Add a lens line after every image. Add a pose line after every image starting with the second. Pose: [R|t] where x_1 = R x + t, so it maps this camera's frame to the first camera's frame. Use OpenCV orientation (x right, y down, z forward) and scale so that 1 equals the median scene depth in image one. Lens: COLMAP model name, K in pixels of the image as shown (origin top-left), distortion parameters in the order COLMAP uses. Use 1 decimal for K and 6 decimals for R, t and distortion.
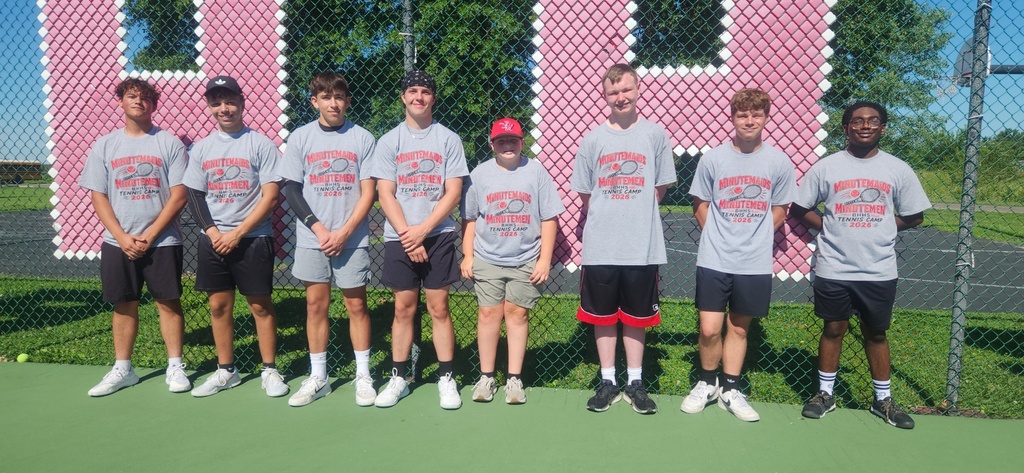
lens RADIAL K [[688.9, 0, 509.4], [0, 688.9, 246.8], [0, 0, 1]] dist [0.063981, -0.049548]
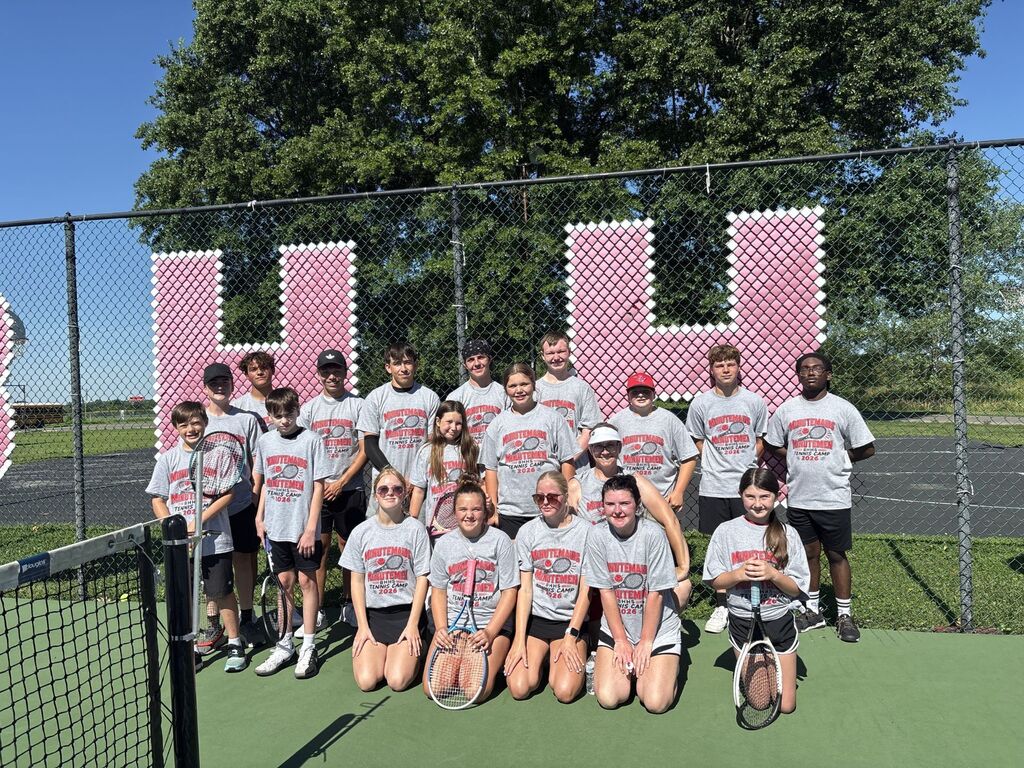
lens RADIAL K [[887.4, 0, 501.1], [0, 887.4, 392.4], [0, 0, 1]] dist [0.010700, -0.000557]
pose [[0.997200, -0.031138, -0.067988, 0.020959], [0.021235, 0.989667, -0.141803, 0.053310], [0.071701, 0.139962, 0.987557, -0.461416]]
